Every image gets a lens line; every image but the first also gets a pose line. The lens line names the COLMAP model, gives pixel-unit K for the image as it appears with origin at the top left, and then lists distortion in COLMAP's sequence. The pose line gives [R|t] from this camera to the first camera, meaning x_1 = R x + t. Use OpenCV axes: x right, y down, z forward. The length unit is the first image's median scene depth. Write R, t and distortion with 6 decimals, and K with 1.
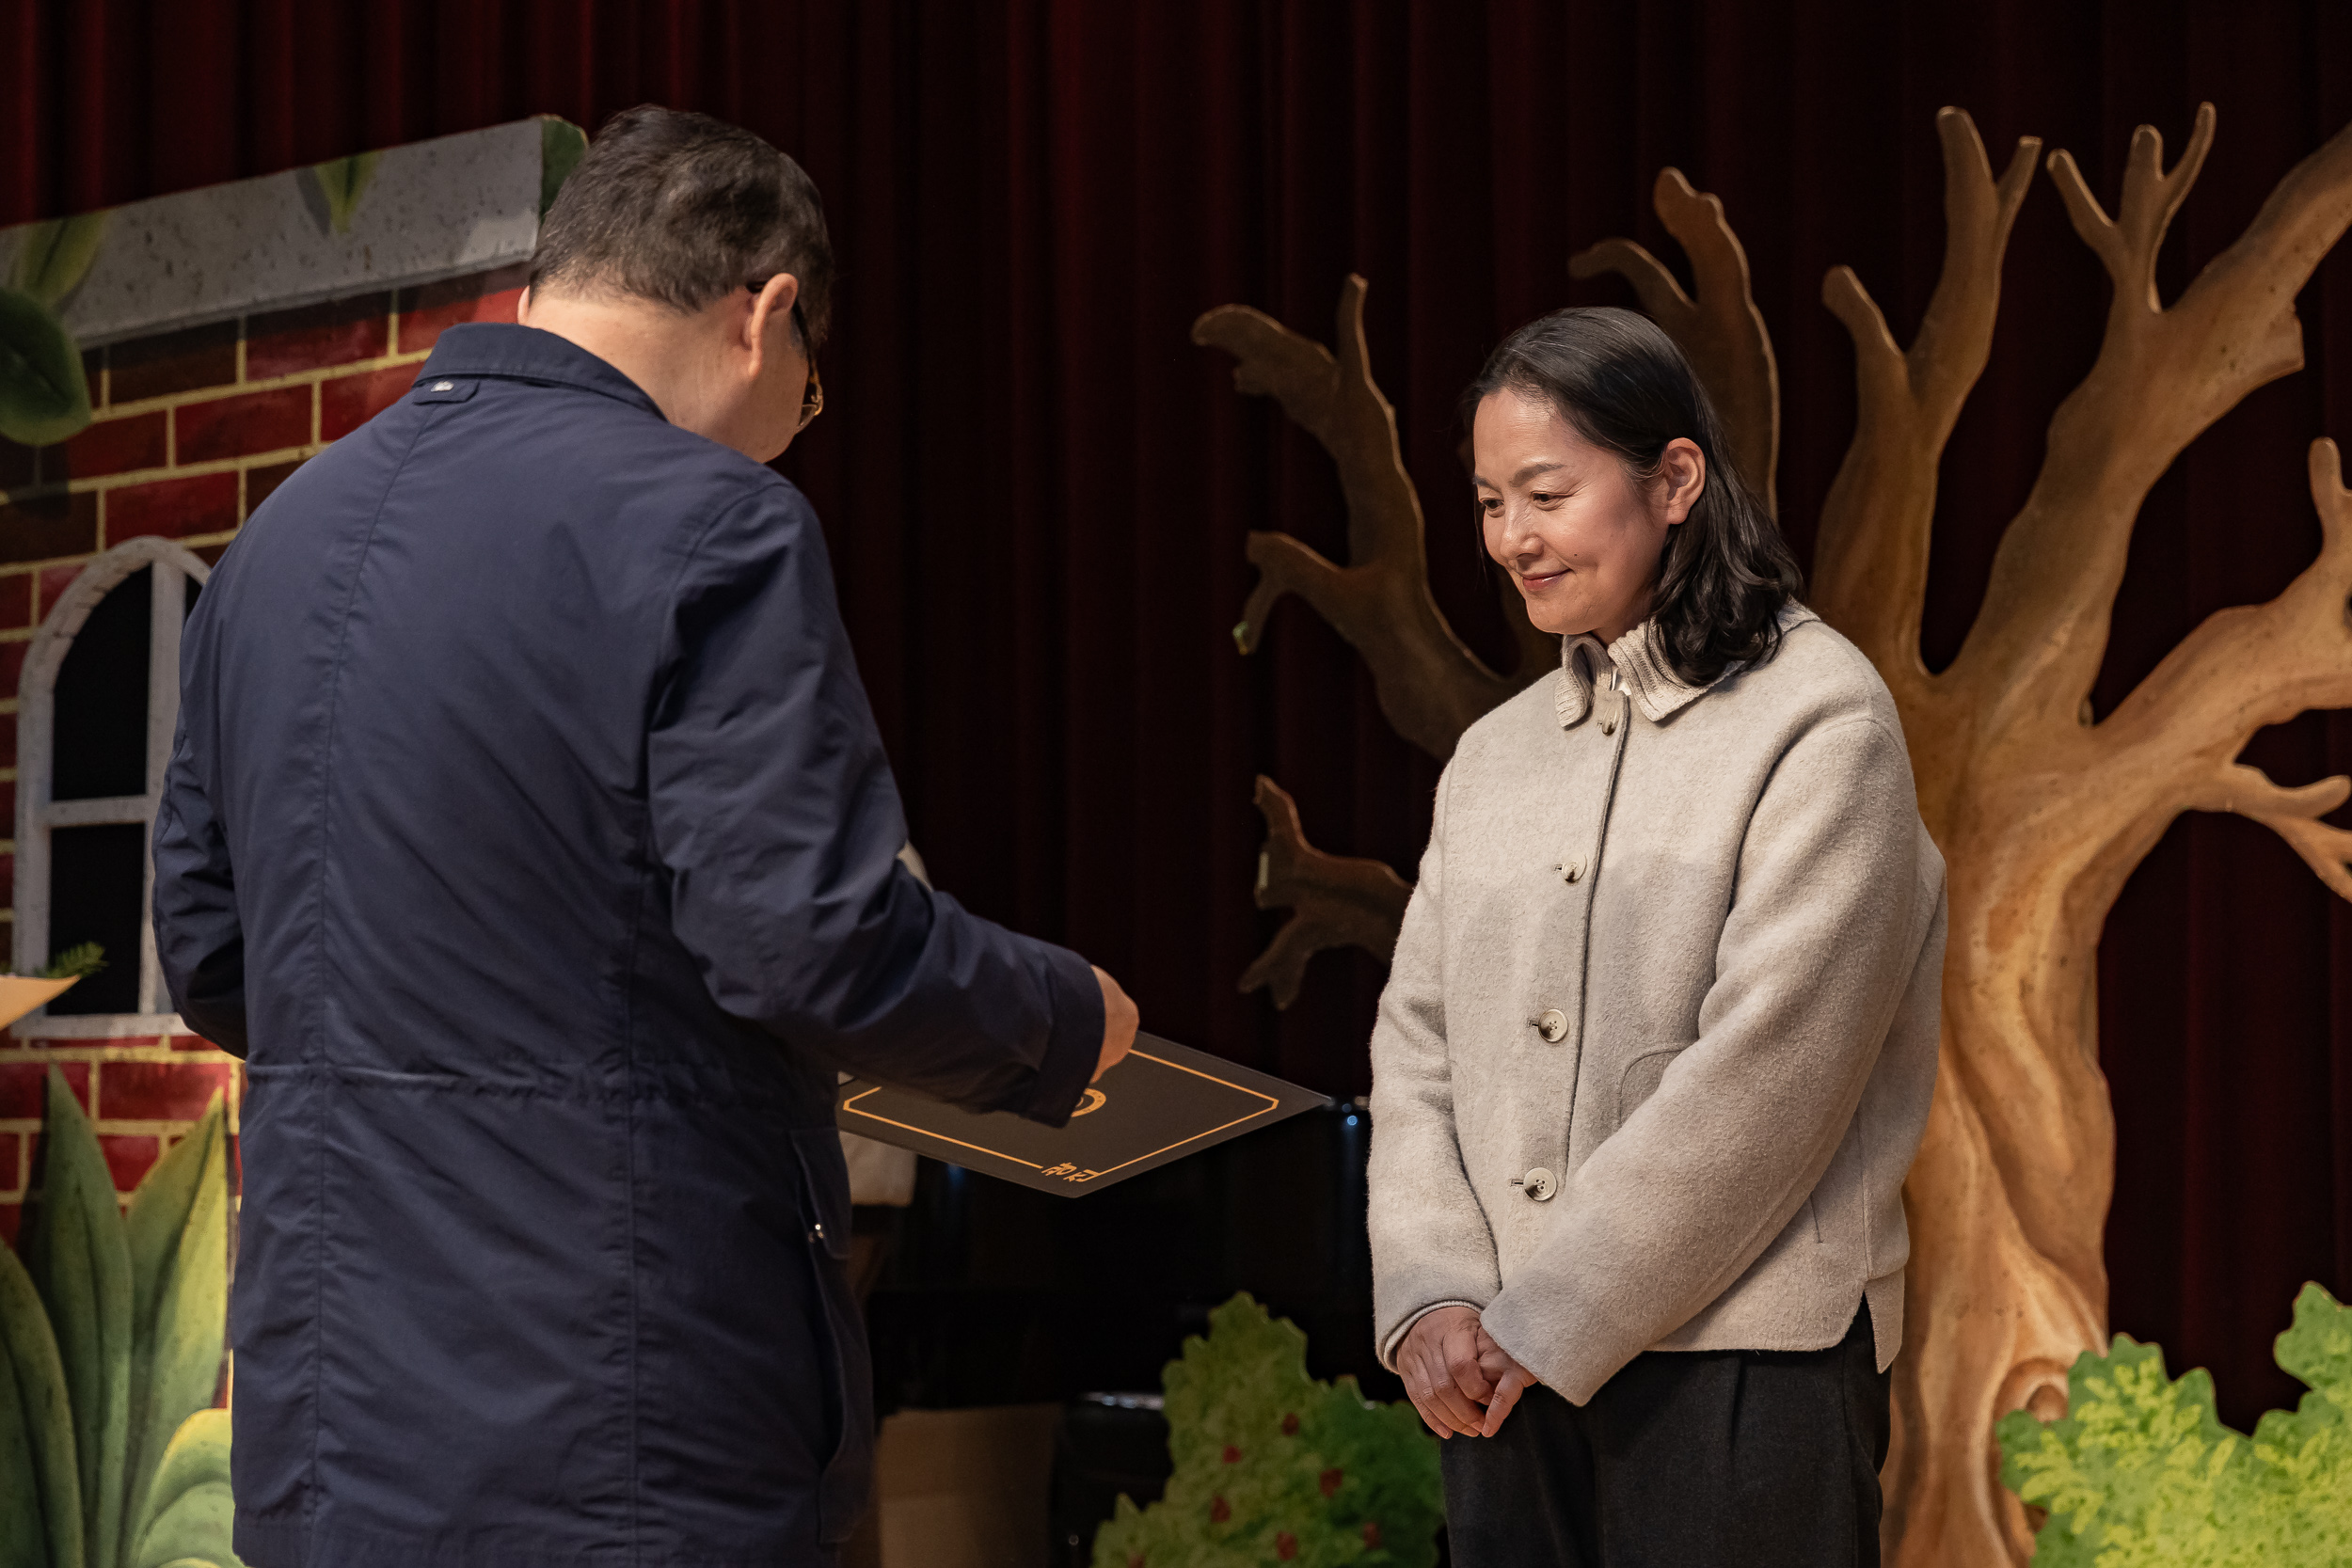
lens RADIAL K [[4463.8, 0, 1190.4], [0, 4463.8, 807.4], [0, 0, 1]] dist [0.073759, 0.000000]
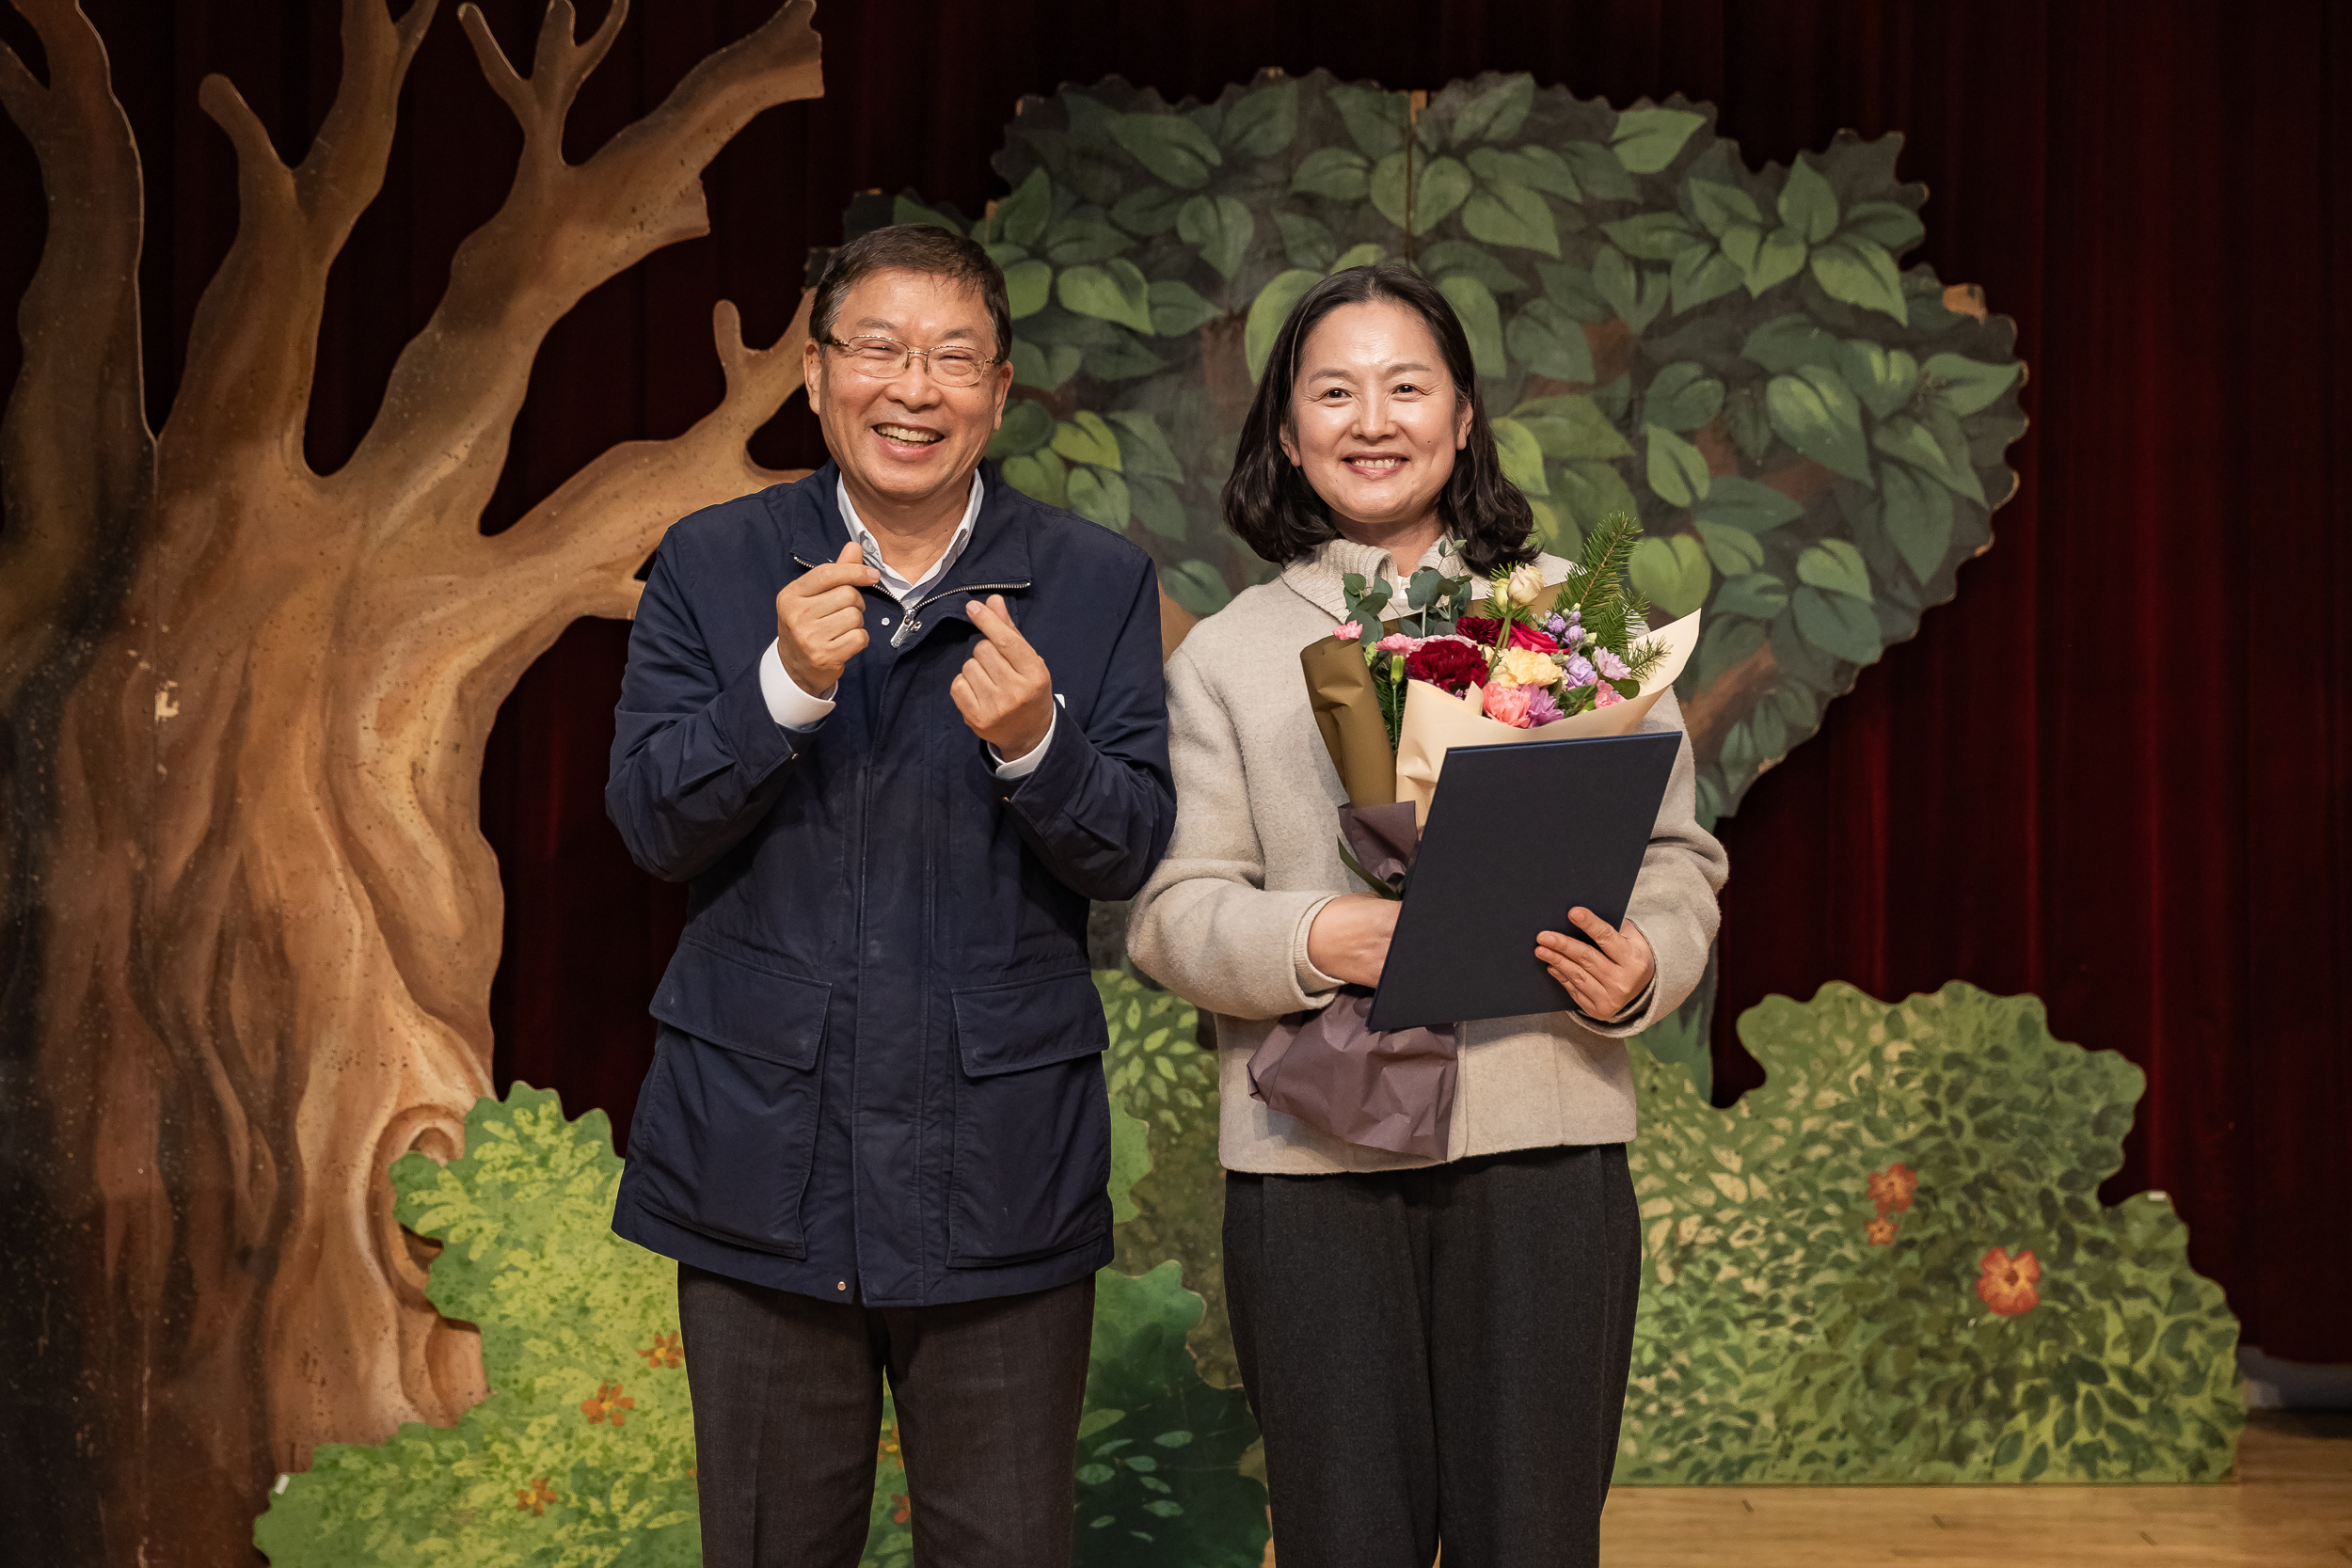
lens RADIAL K [[4463.8, 0, 1158.0], [0, 4463.8, 797.2], [0, 0, 1]] dist [0.073759, 0.000000]
pose [[0.725479, -0.000547, 0.688244, -0.442575], [-0.055426, 0.996705, 0.059216, -0.028447], [-0.686009, -0.081107, 0.723058, 0.083292]]
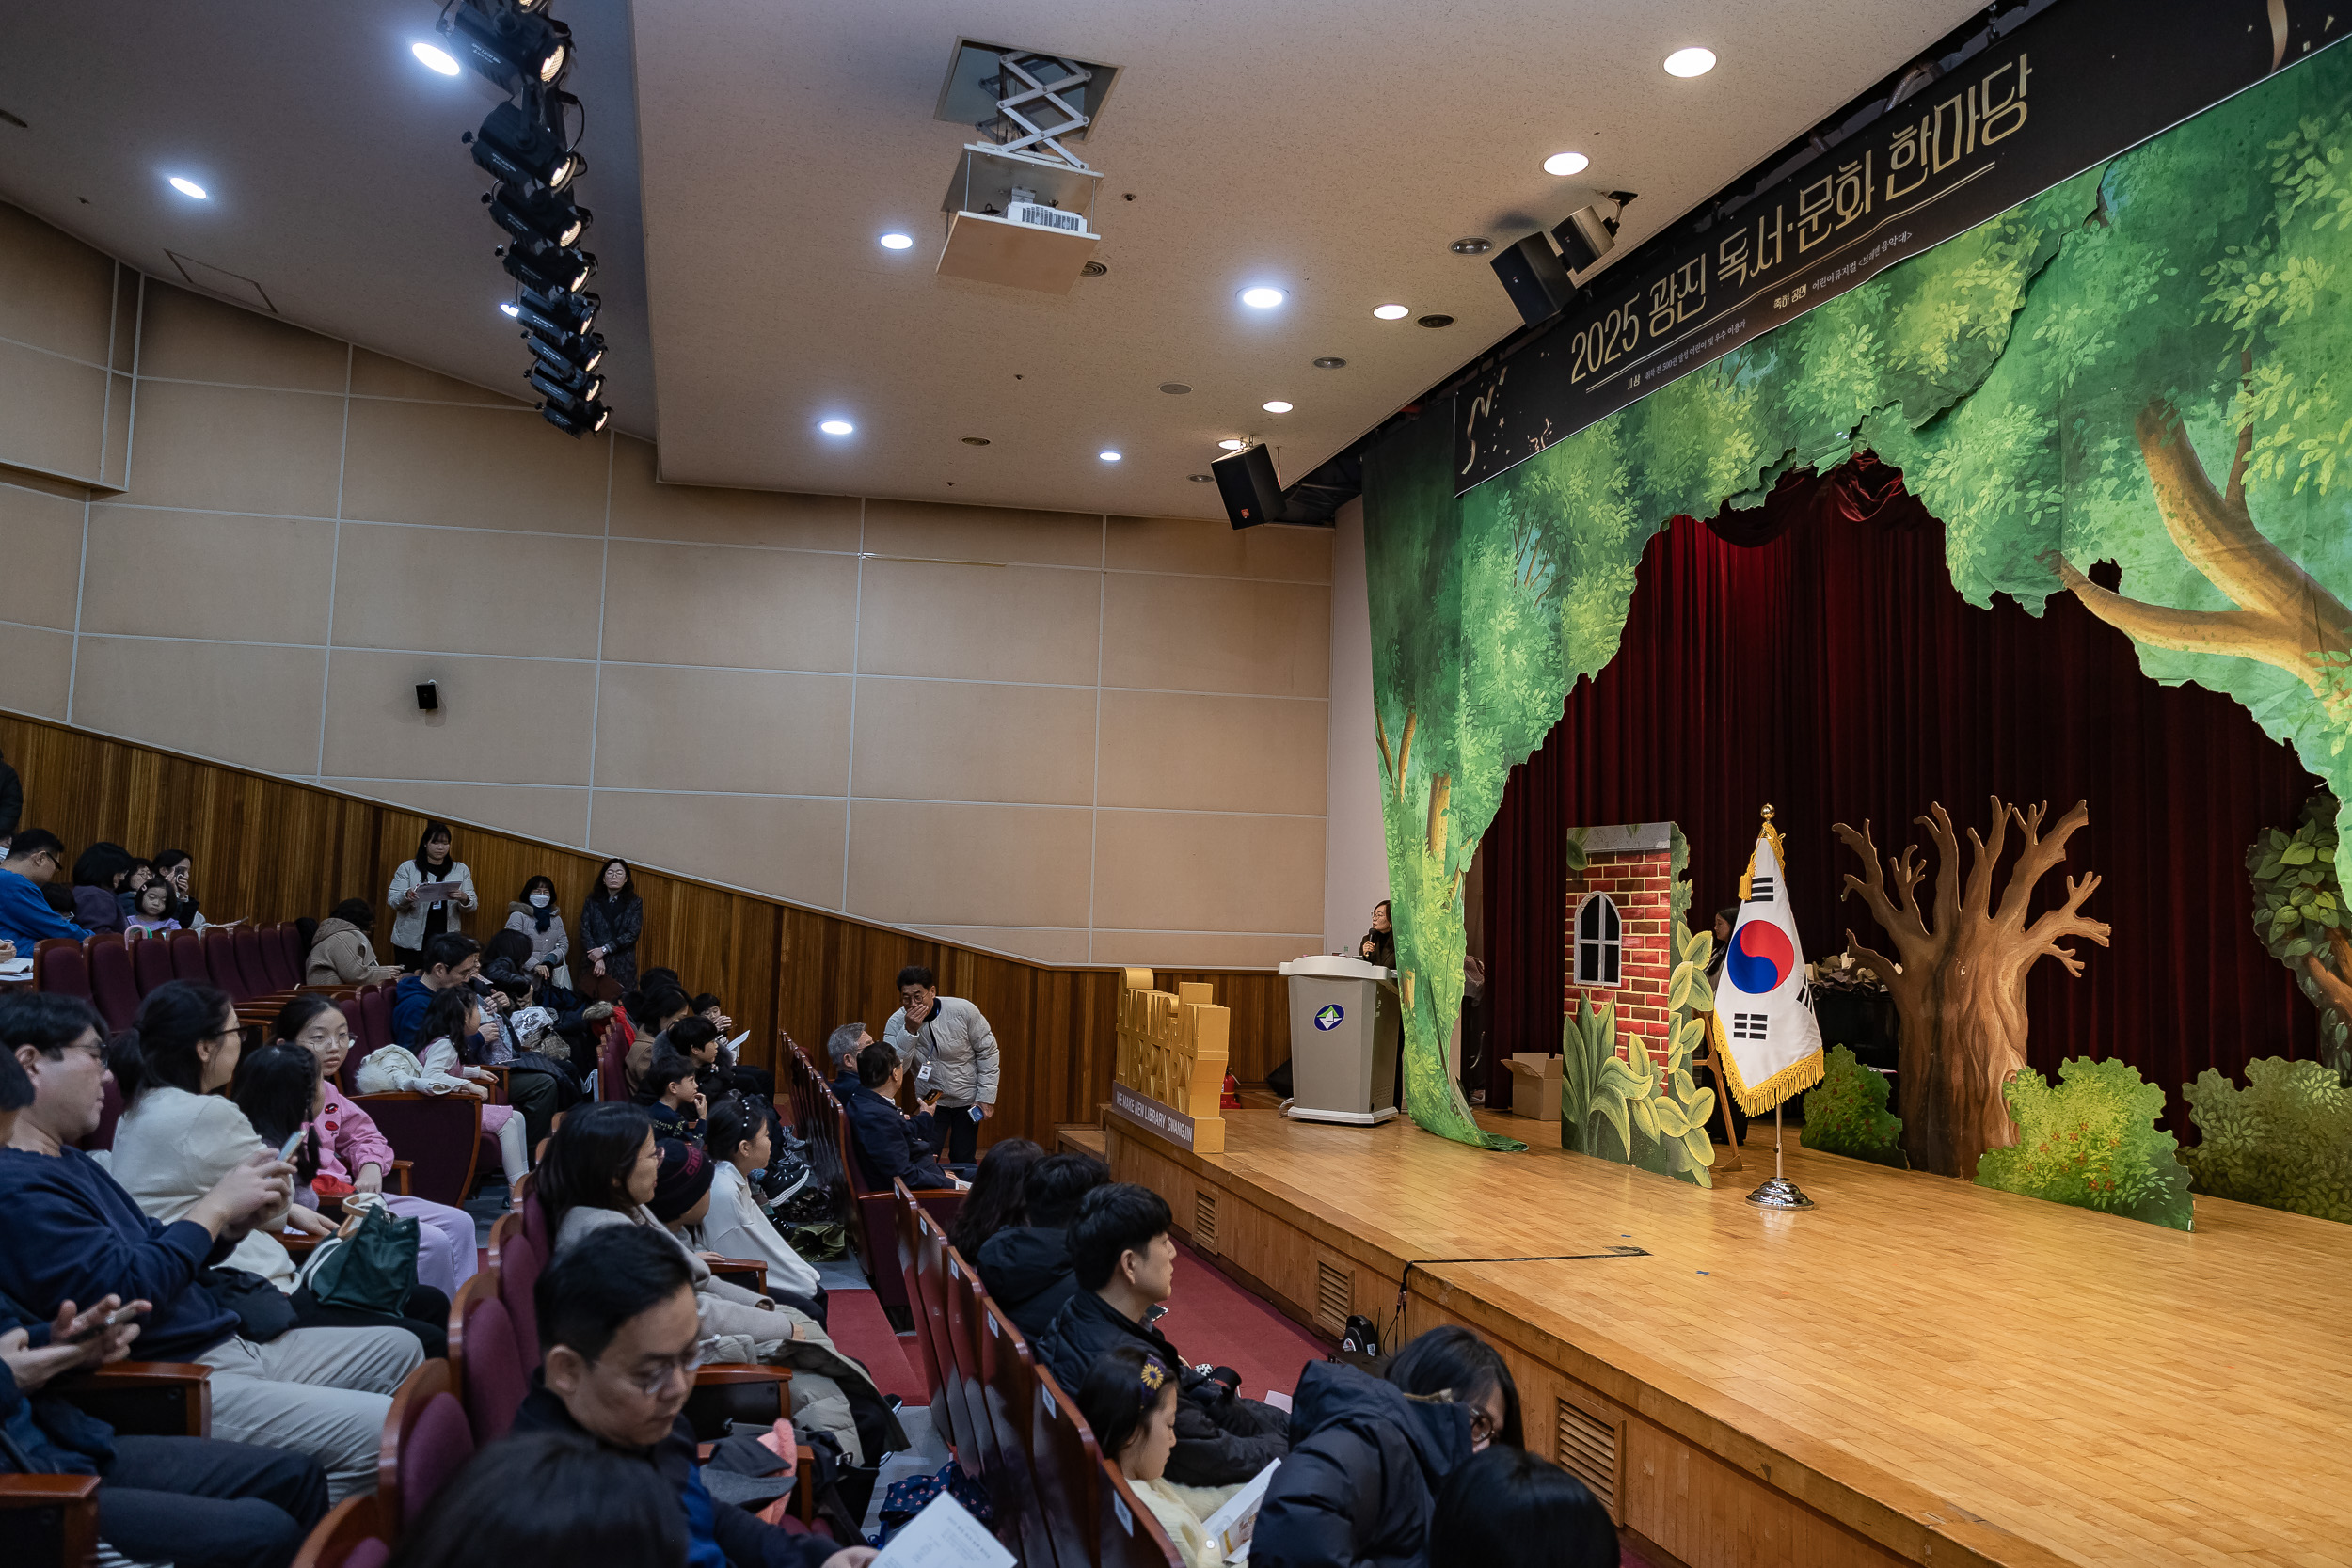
lens RADIAL K [[1593.6, 0, 1182.2], [0, 1593.6, 795.2], [0, 0, 1]] dist [-0.010674, 0.043438]
pose [[0.880215, -0.013605, -0.474380, 0.221664], [0.007012, 0.999853, -0.015665, -0.141725], [0.474523, 0.010462, 0.880181, -0.863703]]
